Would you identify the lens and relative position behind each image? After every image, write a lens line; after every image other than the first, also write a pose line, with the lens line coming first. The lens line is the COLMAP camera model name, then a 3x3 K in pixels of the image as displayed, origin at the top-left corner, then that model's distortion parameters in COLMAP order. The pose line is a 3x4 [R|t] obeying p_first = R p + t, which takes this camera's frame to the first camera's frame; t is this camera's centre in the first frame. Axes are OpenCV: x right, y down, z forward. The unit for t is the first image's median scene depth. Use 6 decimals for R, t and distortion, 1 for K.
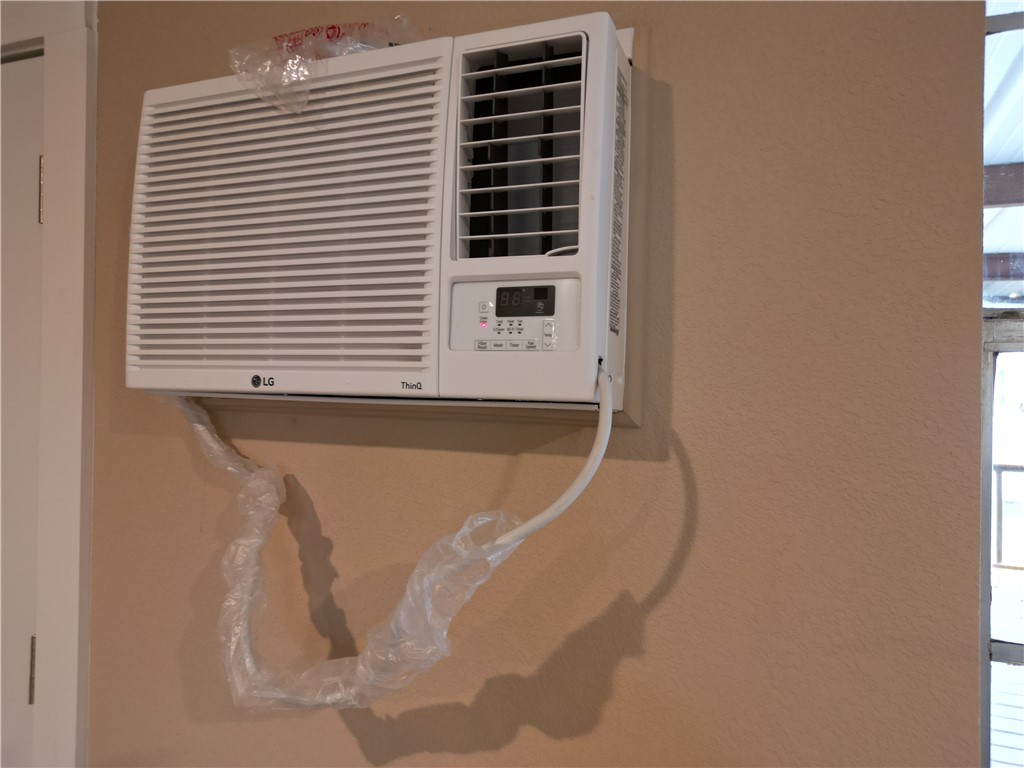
lens RADIAL K [[744.2, 0, 513.8], [0, 744.2, 382.6], [0, 0, 1]] dist [0.058618, 0.000383]
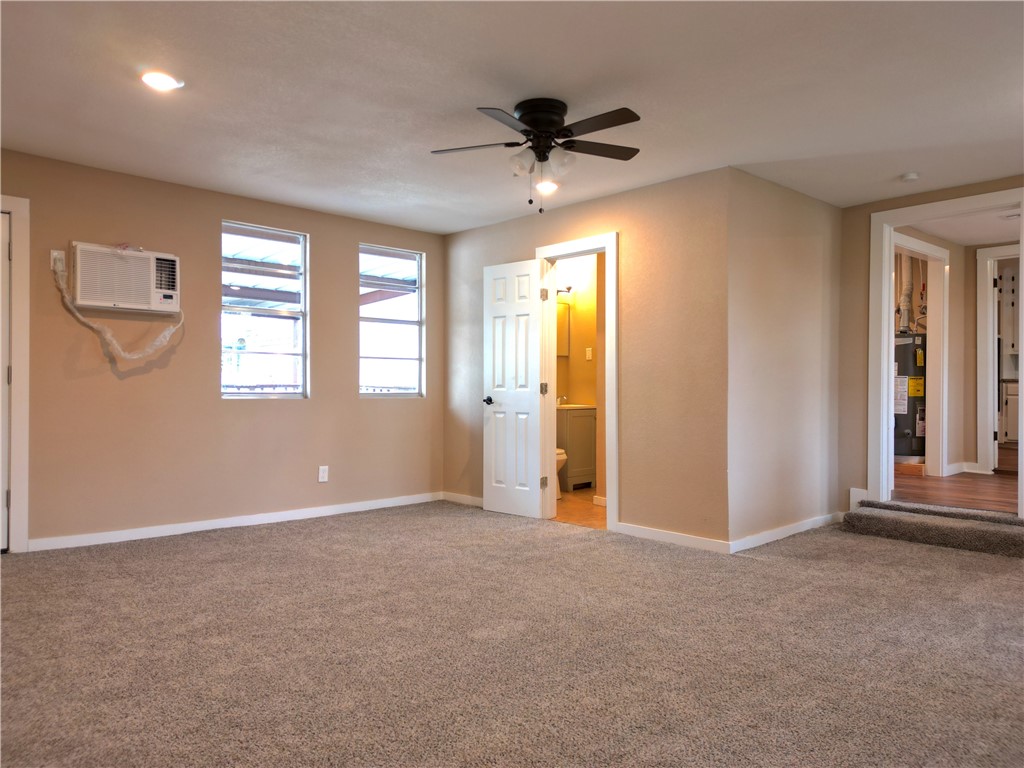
lens RADIAL K [[744.2, 0, 513.7], [0, 744.2, 383.4], [0, 0, 1]] dist [0.058618, 0.000383]
pose [[0.411557, -0.010835, 0.911320, -4.740134], [-0.000469, 0.999927, 0.012100, 0.568364], [-0.911384, -0.005408, 0.411522, -4.491641]]
